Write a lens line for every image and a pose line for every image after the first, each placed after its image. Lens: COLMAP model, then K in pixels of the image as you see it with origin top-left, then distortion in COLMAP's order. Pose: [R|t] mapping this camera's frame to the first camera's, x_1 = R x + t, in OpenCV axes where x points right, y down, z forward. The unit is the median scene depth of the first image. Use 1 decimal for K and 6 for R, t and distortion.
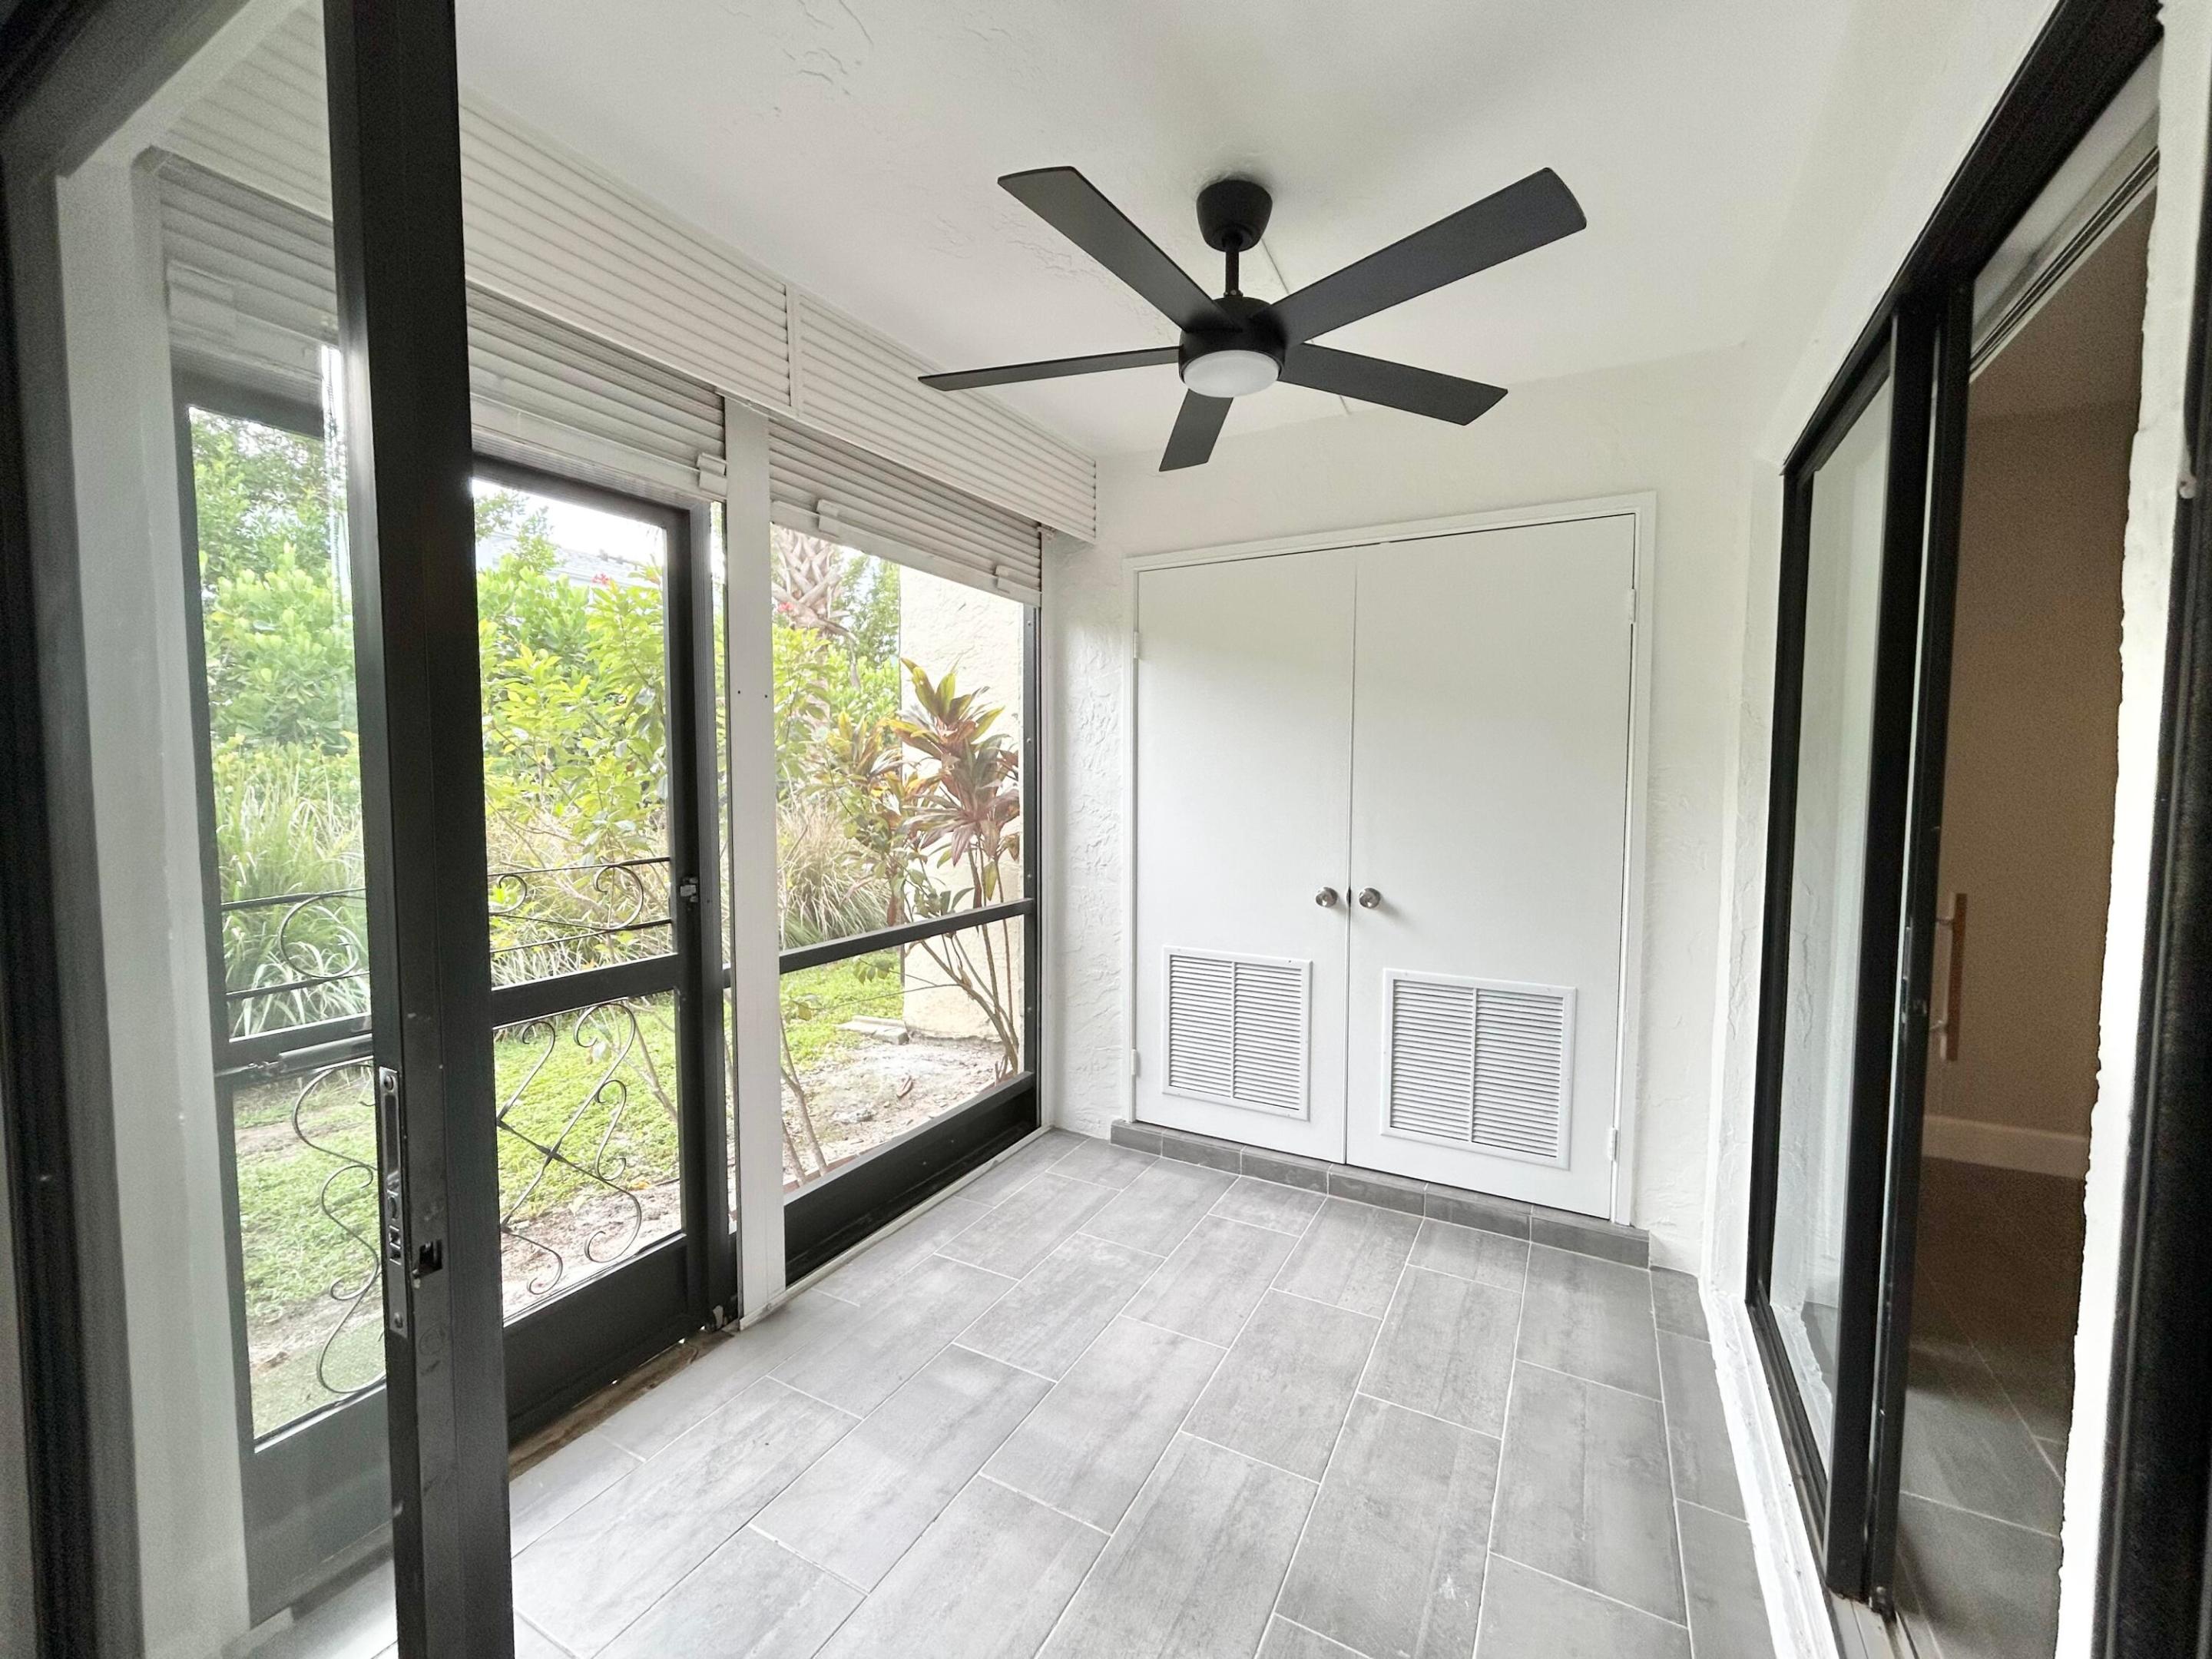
lens RADIAL K [[903.4, 0, 1095.9], [0, 903.4, 825.2], [0, 0, 1]] dist [-0.002800, 0.002472]
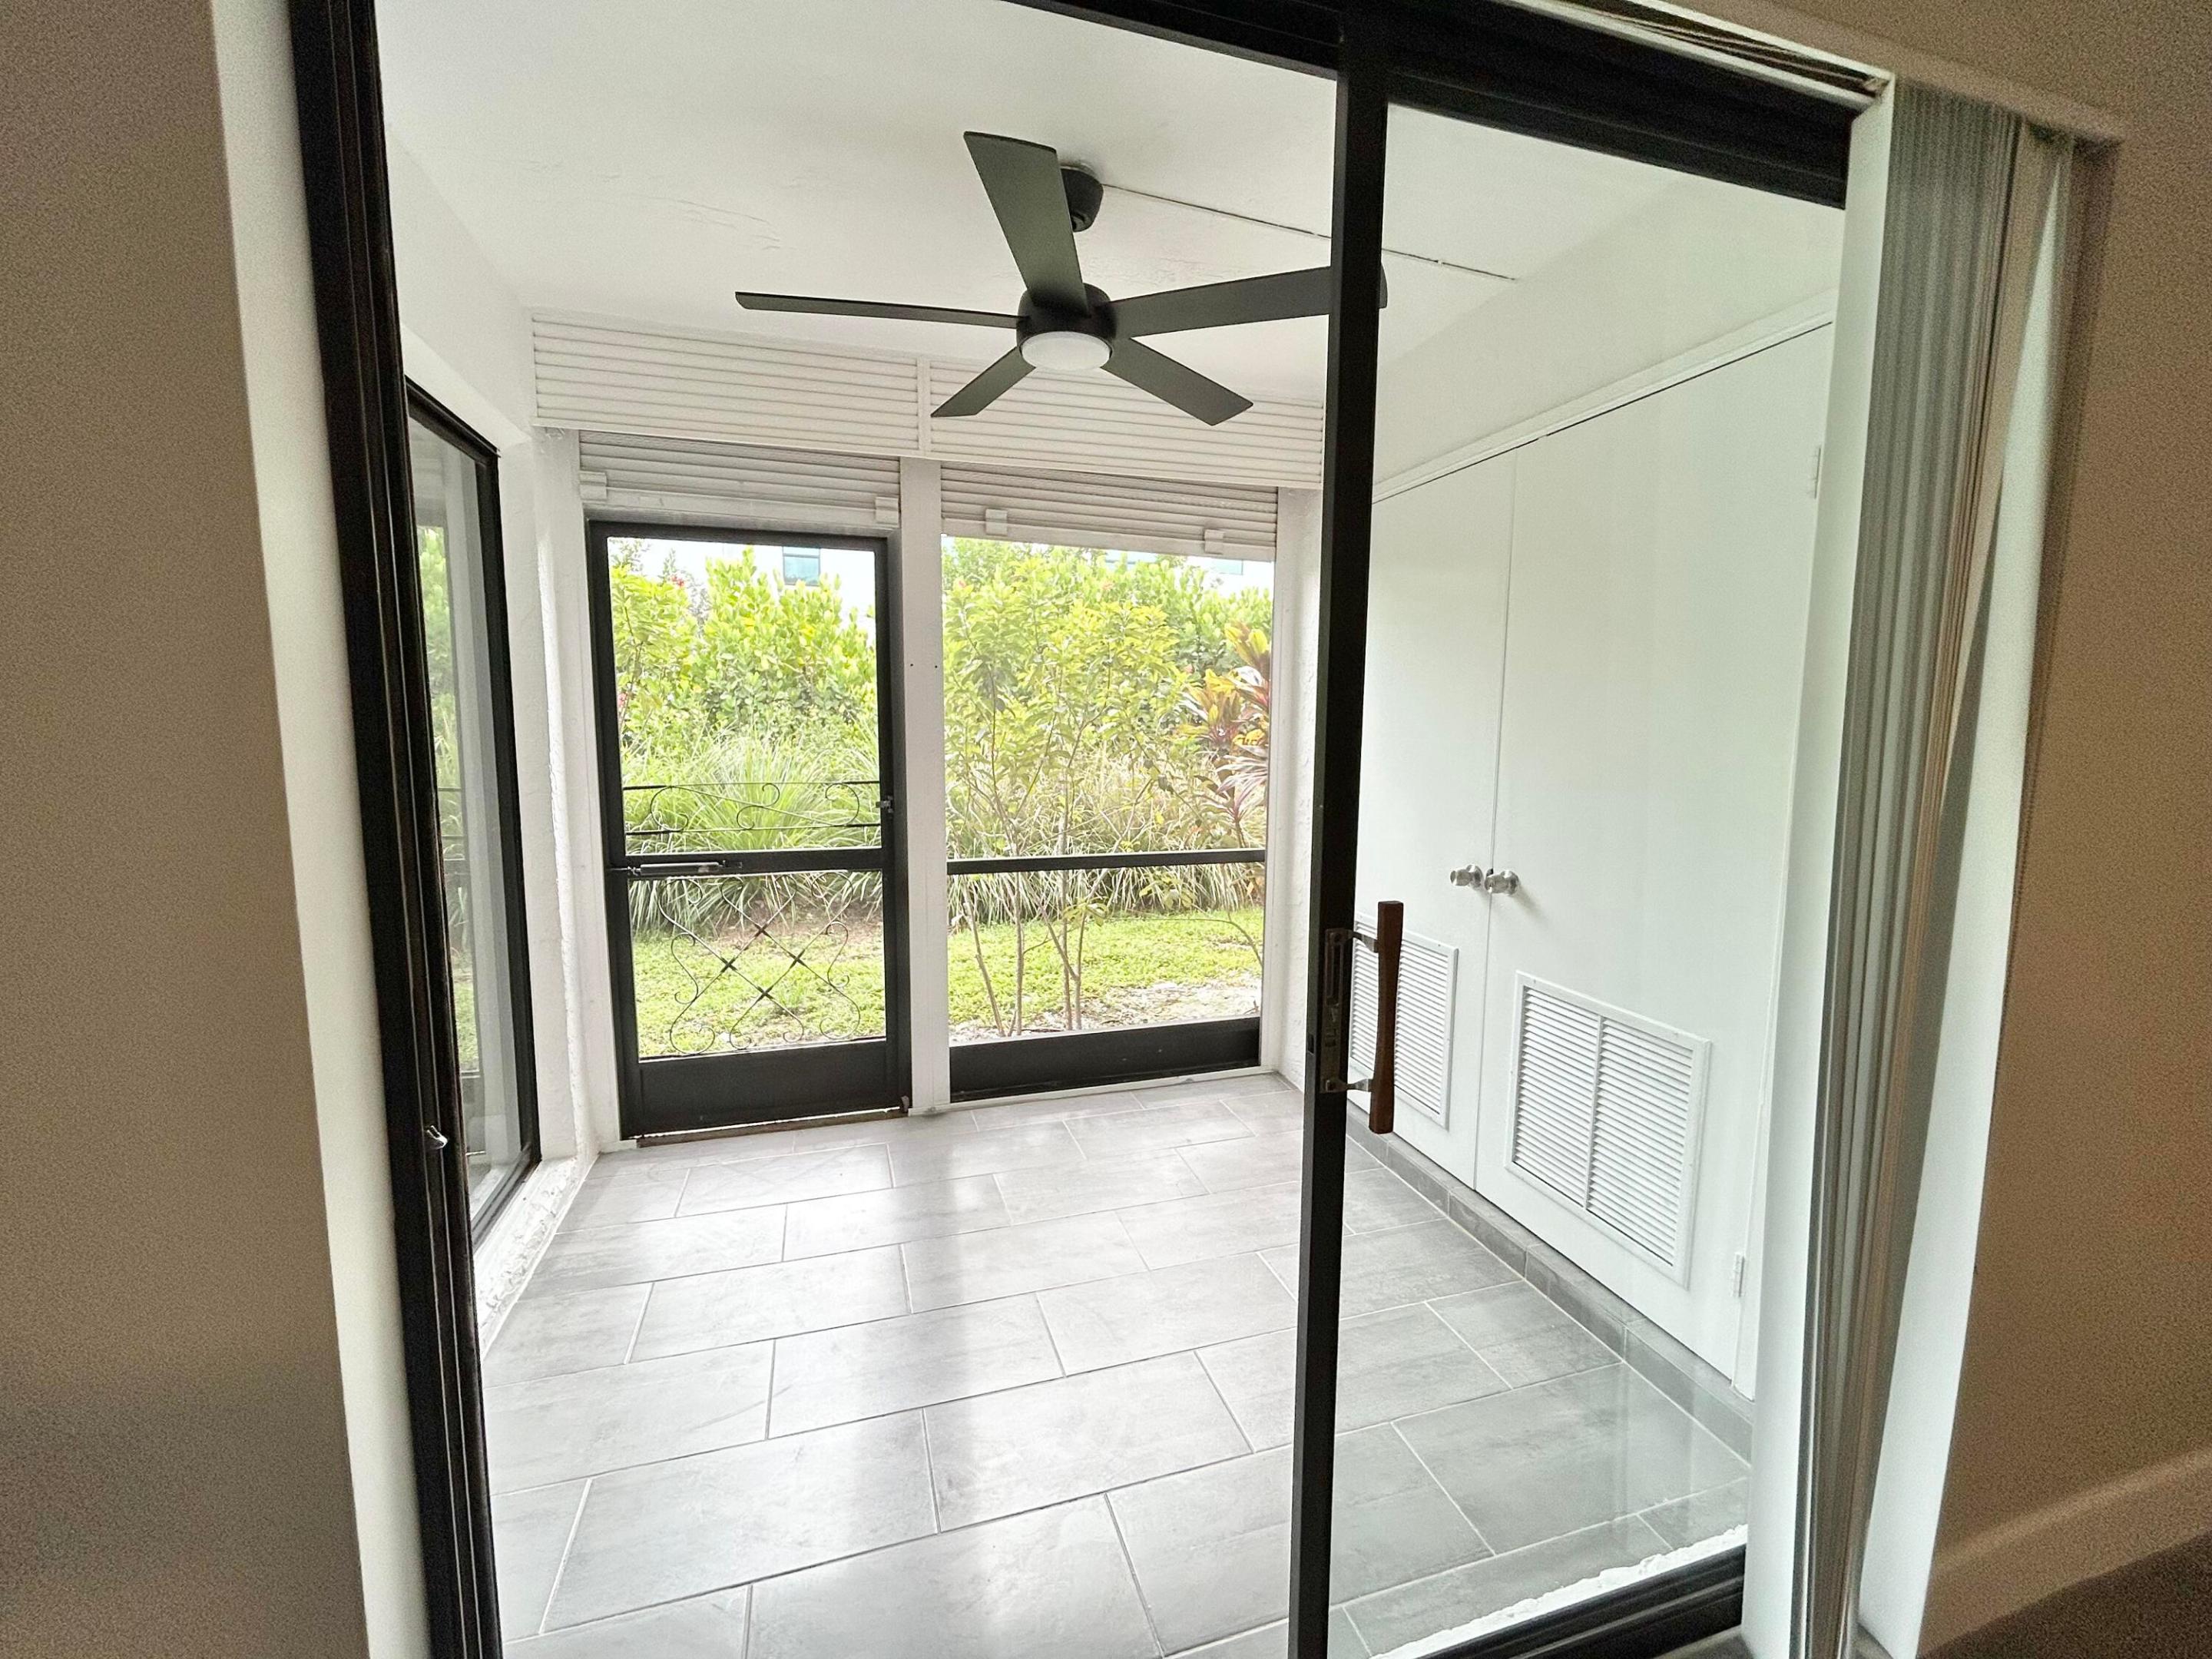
lens RADIAL K [[903.4, 0, 1111.2], [0, 903.4, 823.1], [0, 0, 1]] dist [-0.002800, 0.002472]
pose [[0.717804, 0.085702, -0.690951, 0.754694], [-0.052485, 0.996232, 0.069043, -0.013982], [0.694264, -0.013295, 0.719597, 0.195868]]
